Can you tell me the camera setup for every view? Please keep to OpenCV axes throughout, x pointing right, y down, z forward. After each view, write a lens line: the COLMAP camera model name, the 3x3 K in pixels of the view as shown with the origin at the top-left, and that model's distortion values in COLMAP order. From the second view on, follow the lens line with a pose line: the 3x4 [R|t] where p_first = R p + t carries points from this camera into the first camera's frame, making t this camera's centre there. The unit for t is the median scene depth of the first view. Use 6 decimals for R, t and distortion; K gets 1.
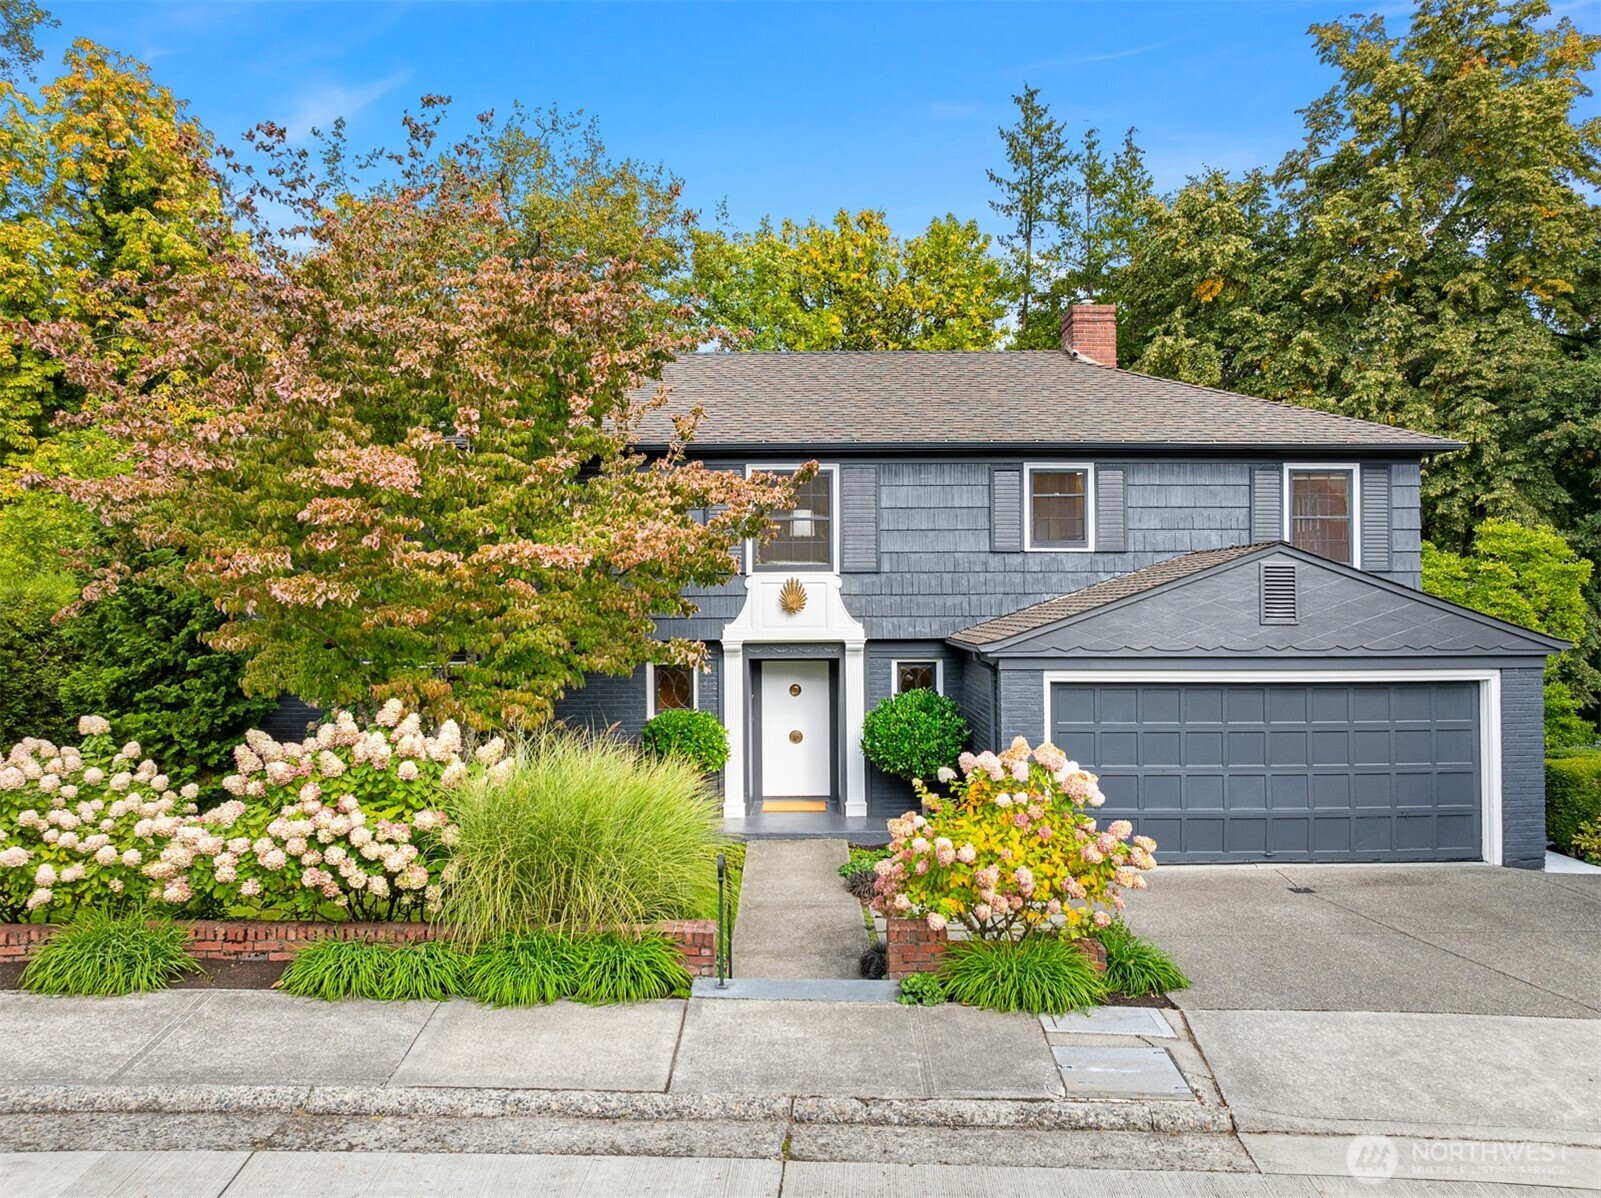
lens RADIAL K [[1131.4, 0, 801.4], [0, 1131.4, 600.6], [0, 0, 1]] dist [-0.036210, 0.003215]
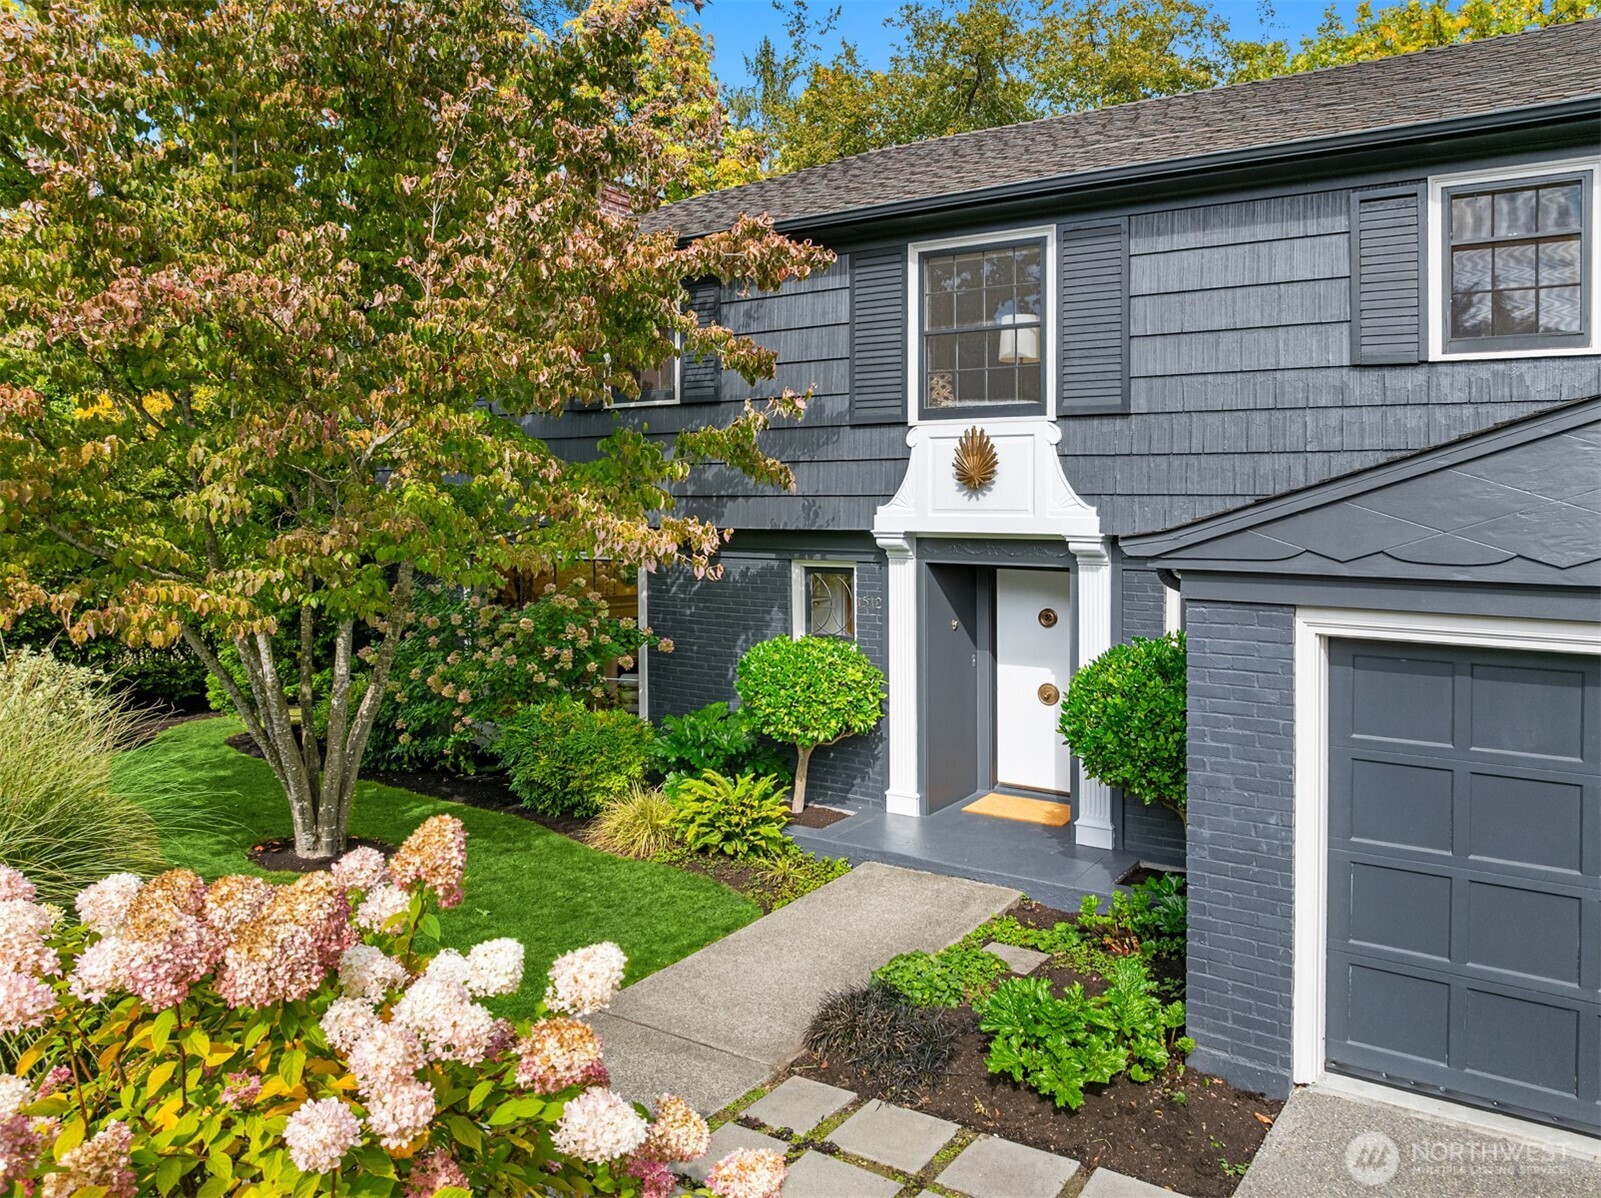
lens RADIAL K [[1131.4, 0, 800.7], [0, 1131.4, 597.5], [0, 0, 1]] dist [-0.036210, 0.003215]
pose [[0.866014, 0.046988, -0.497807, 0.207589], [-0.007888, 0.996735, 0.080359, 0.021146], [0.499957, -0.065666, 0.863557, 0.442081]]
